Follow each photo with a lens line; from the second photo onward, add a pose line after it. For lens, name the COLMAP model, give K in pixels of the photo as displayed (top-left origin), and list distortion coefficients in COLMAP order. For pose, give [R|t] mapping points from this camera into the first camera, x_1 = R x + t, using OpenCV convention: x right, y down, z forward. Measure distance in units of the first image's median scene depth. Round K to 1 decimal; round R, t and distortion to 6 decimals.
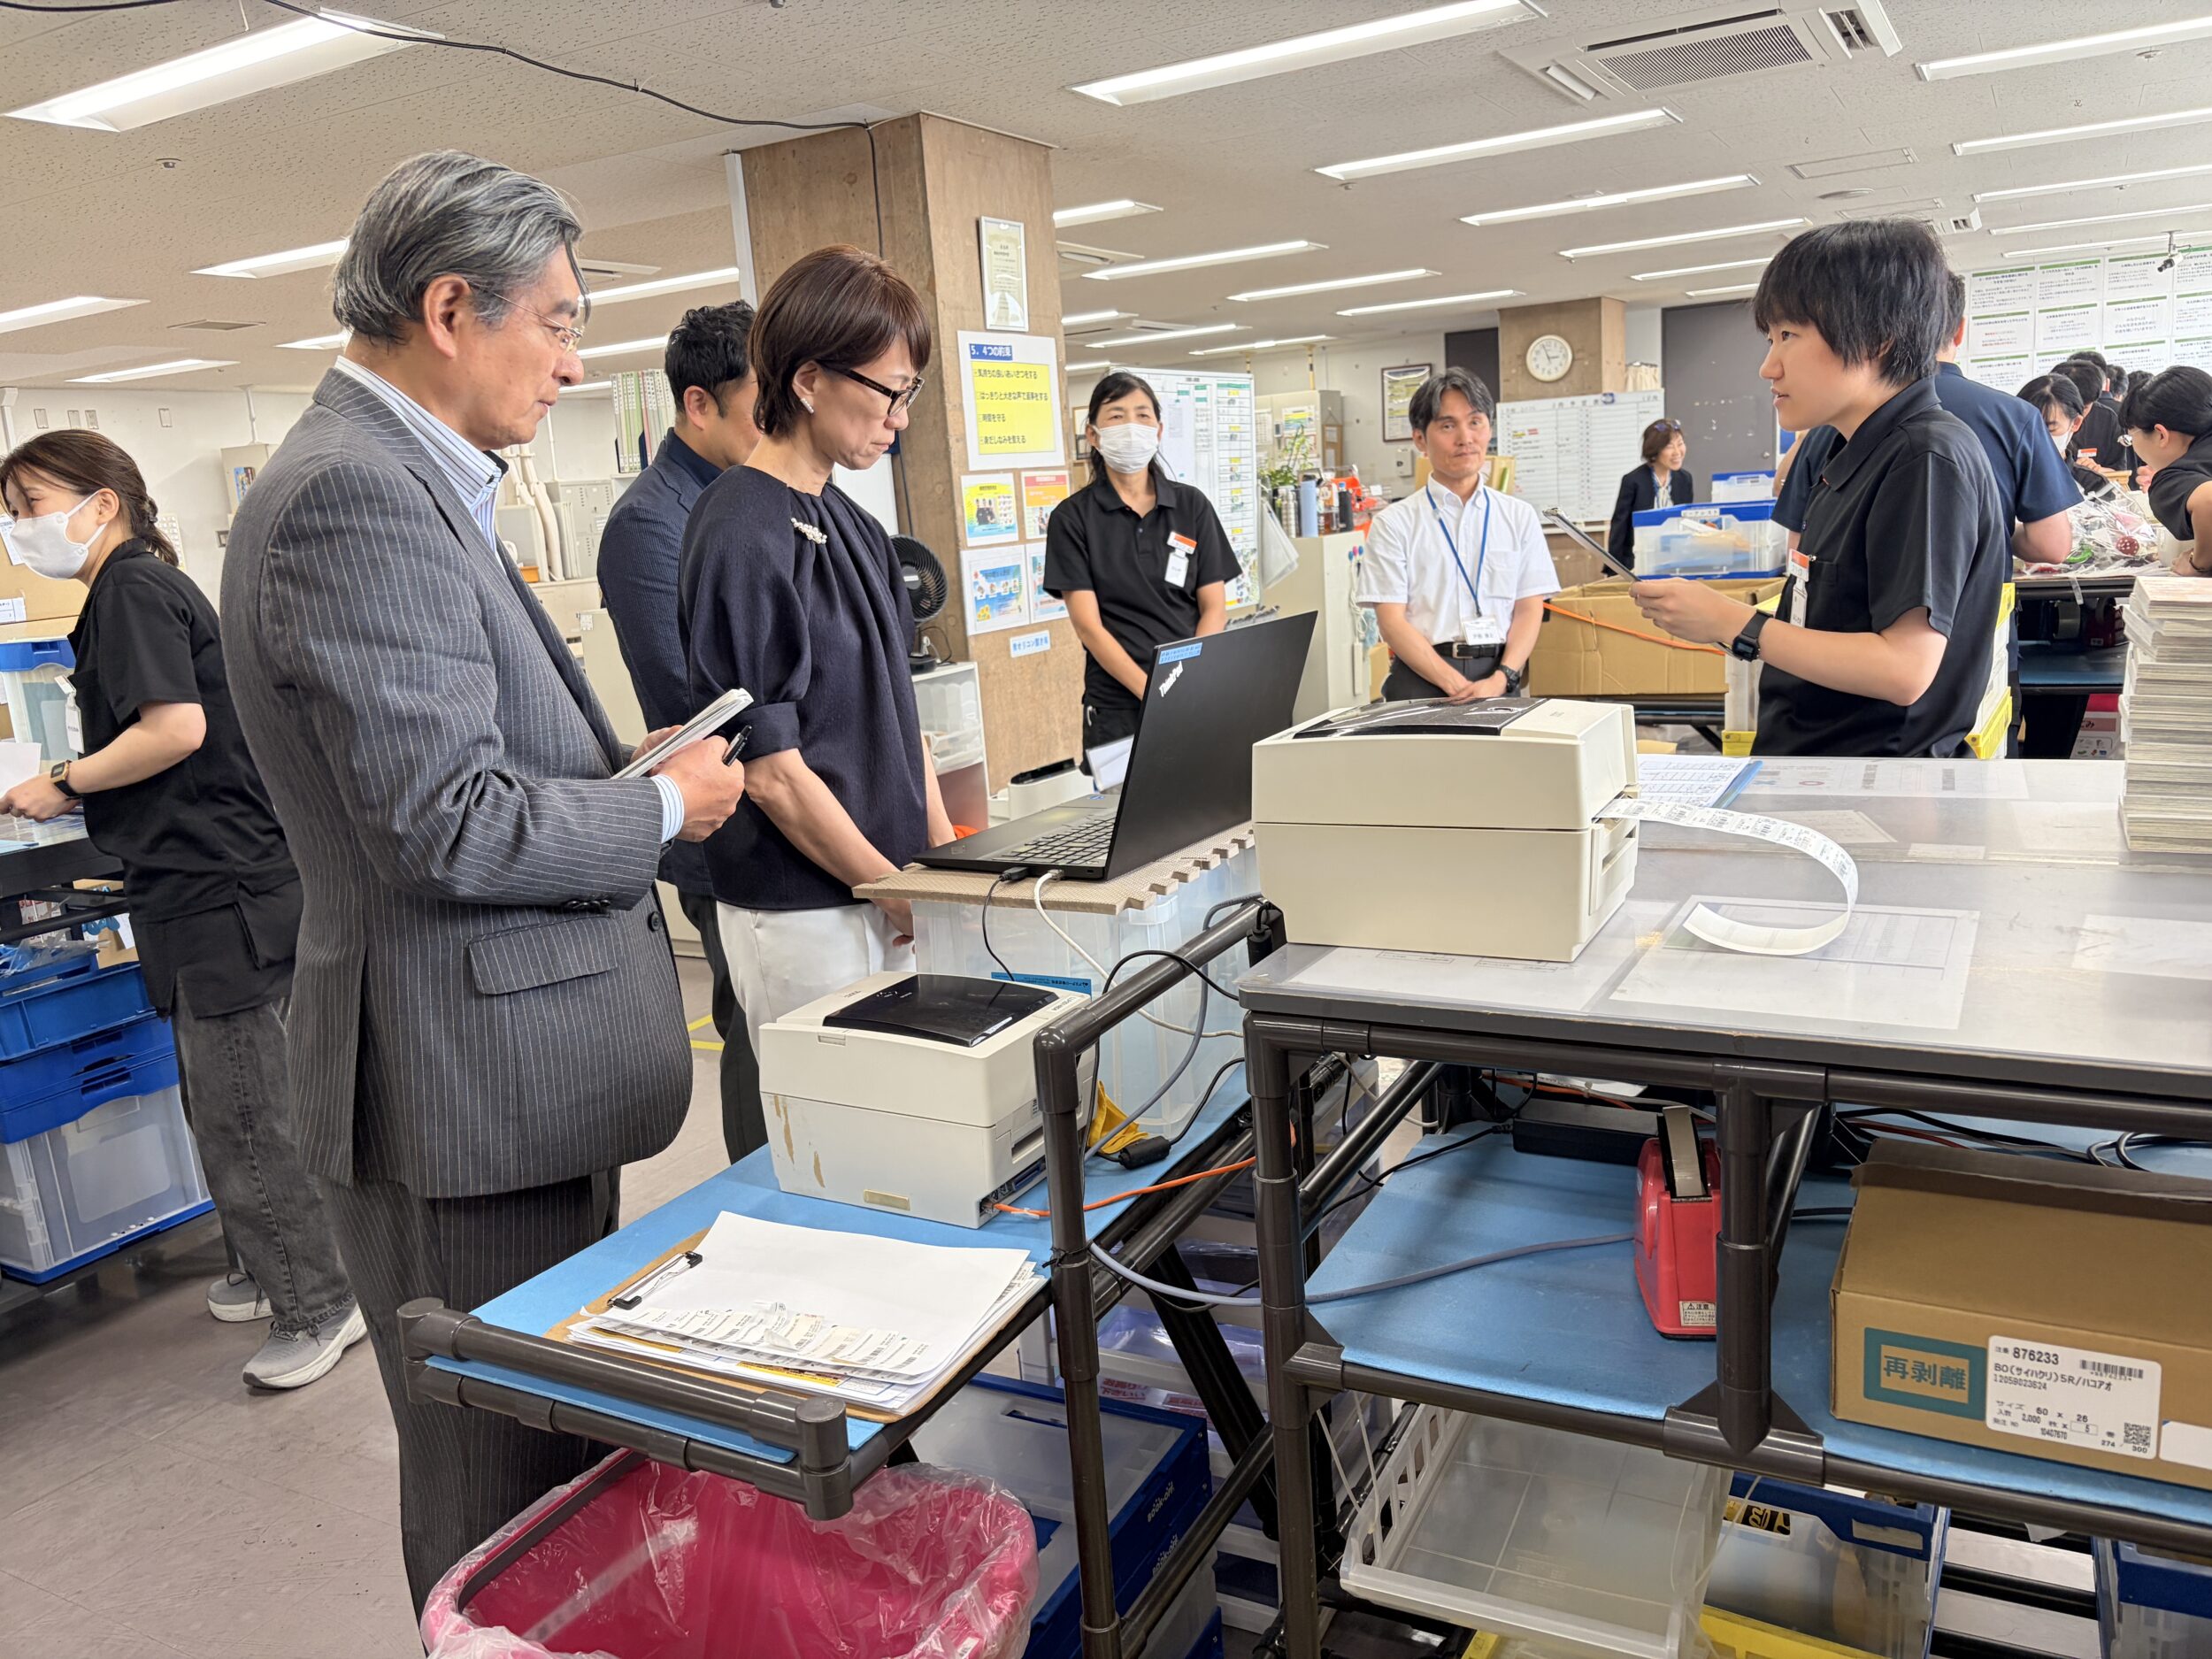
lens RADIAL K [[1683.4, 0, 1111.8], [0, 1683.4, 851.9], [0, 0, 1]] dist [0.024453, -0.030984]
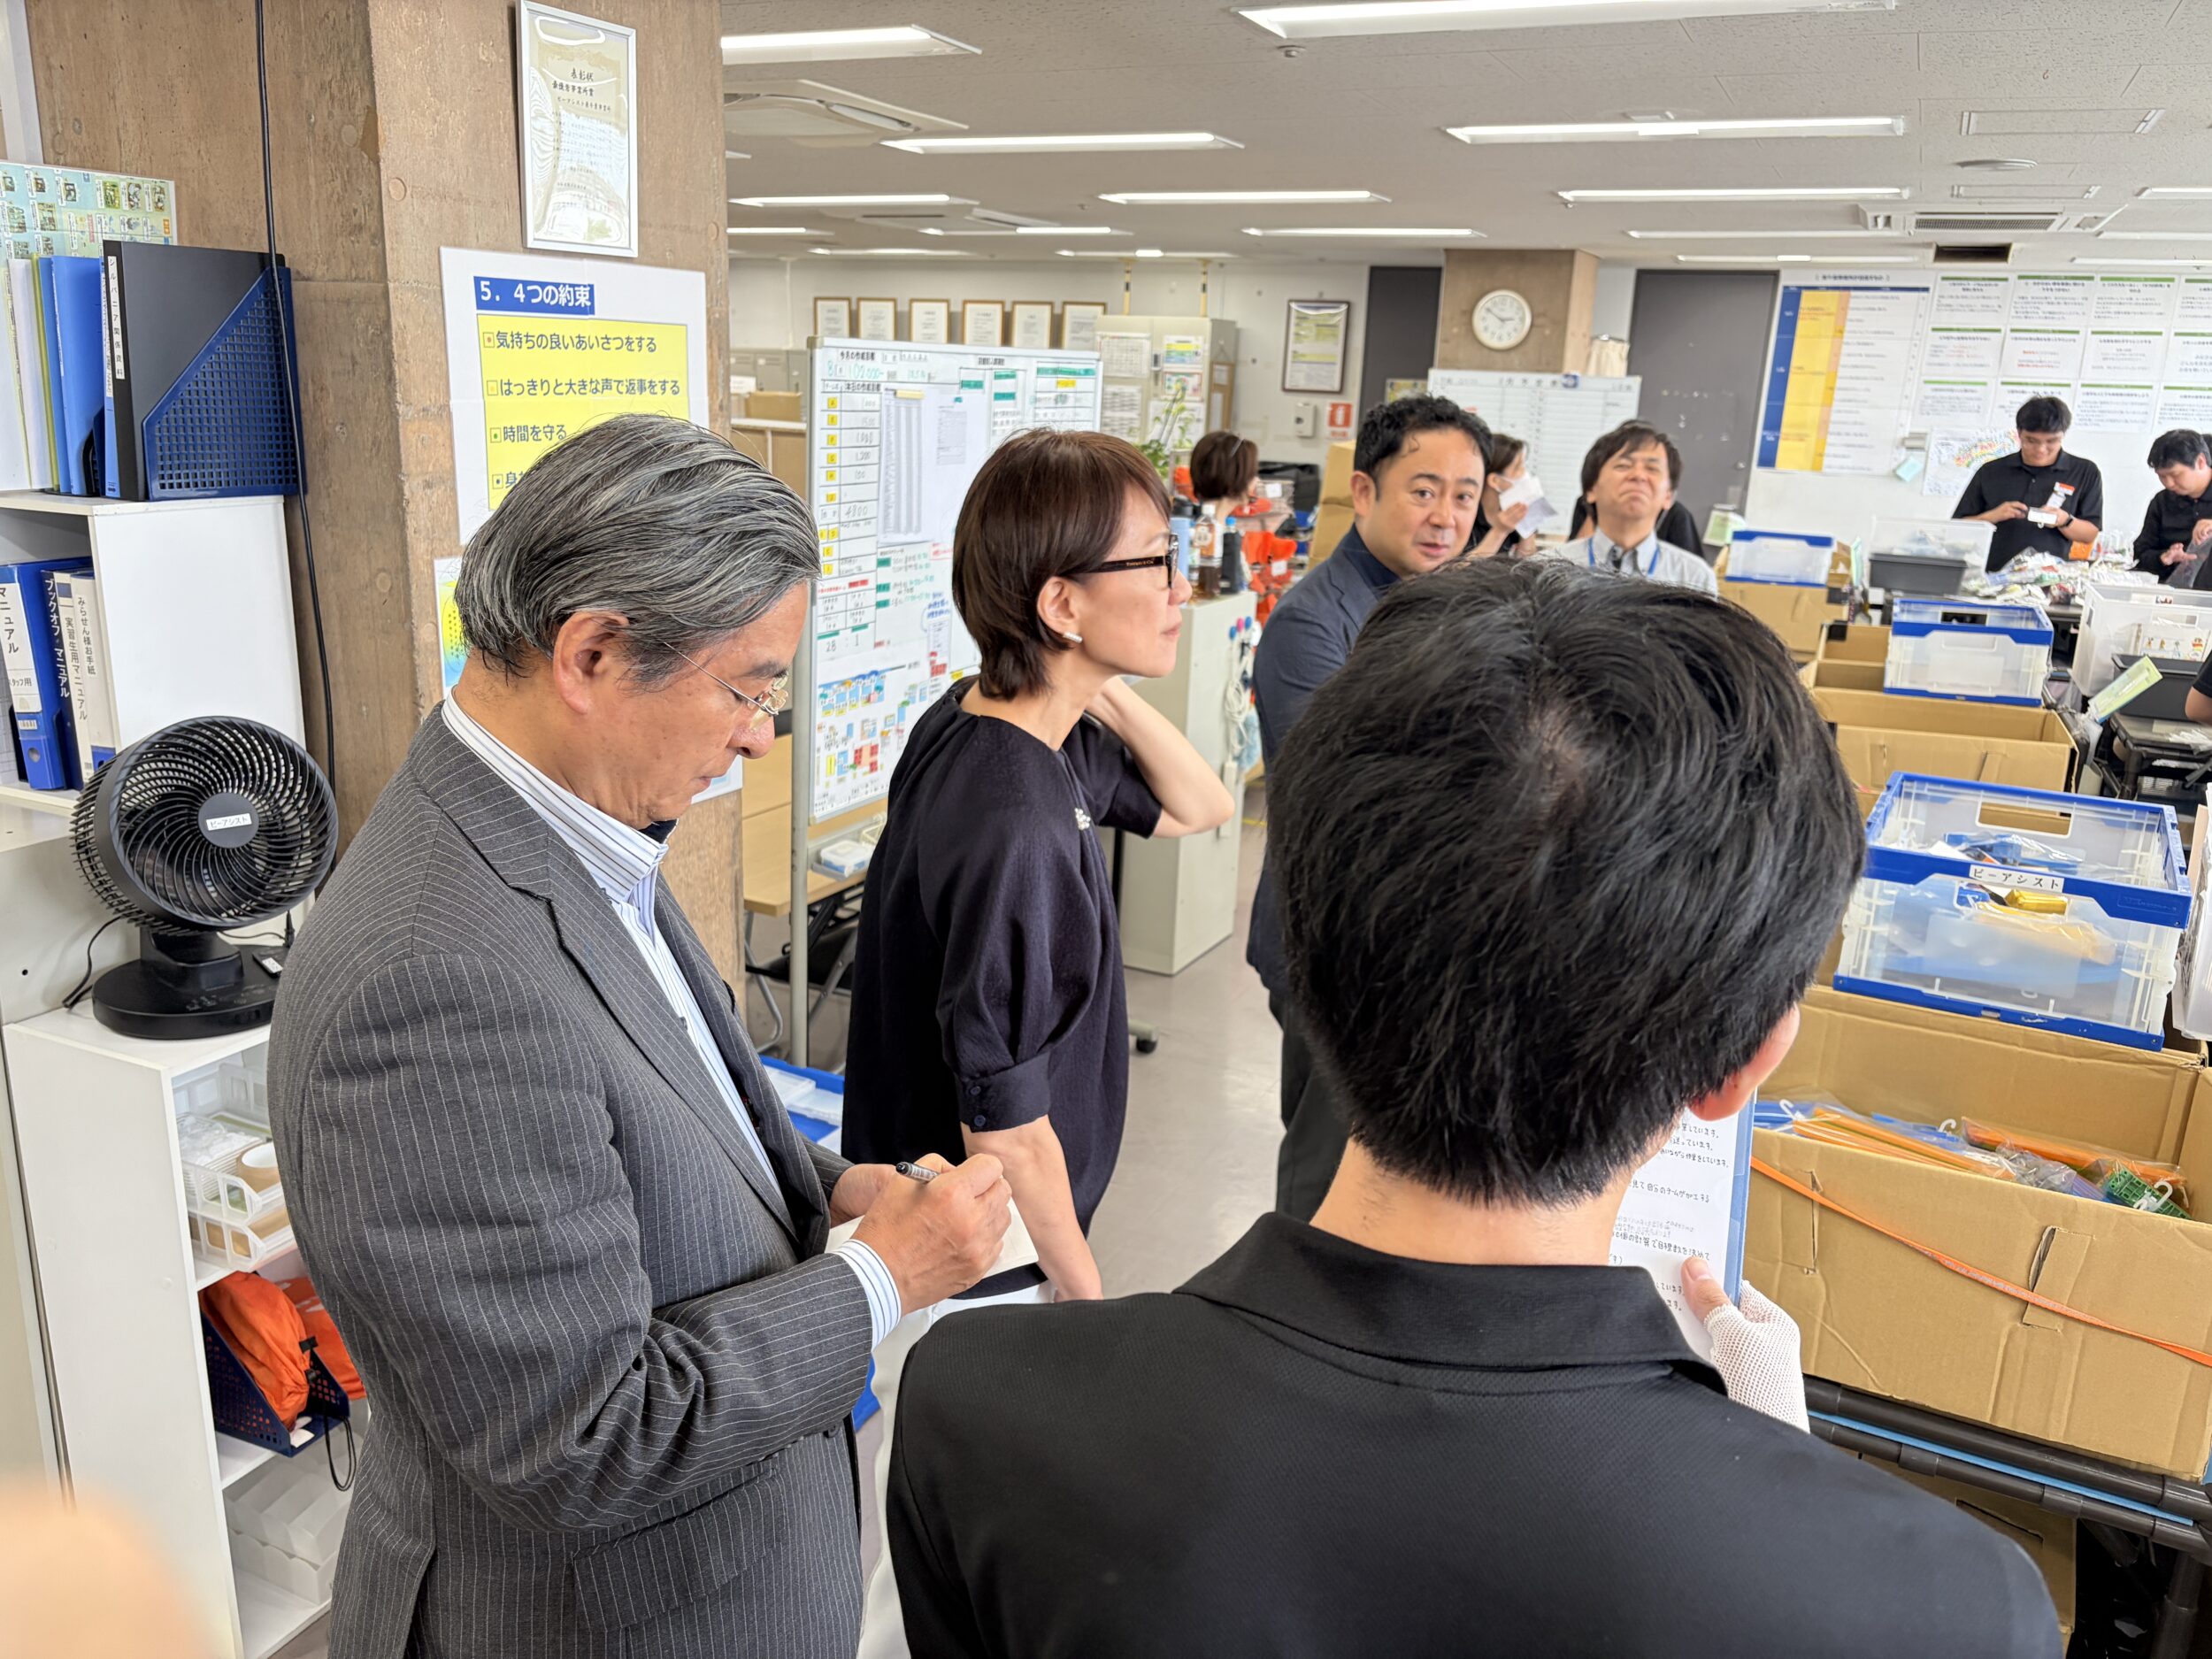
lens RADIAL K [[1683.4, 0, 1111.8], [0, 1683.4, 851.9], [0, 0, 1]] dist [0.024453, -0.030984]
pose [[0.991618, 0.087265, 0.095281, 0.025167], [-0.093710, 0.993449, 0.065397, -0.081401], [-0.088950, -0.073778, 0.993300, 0.217883]]
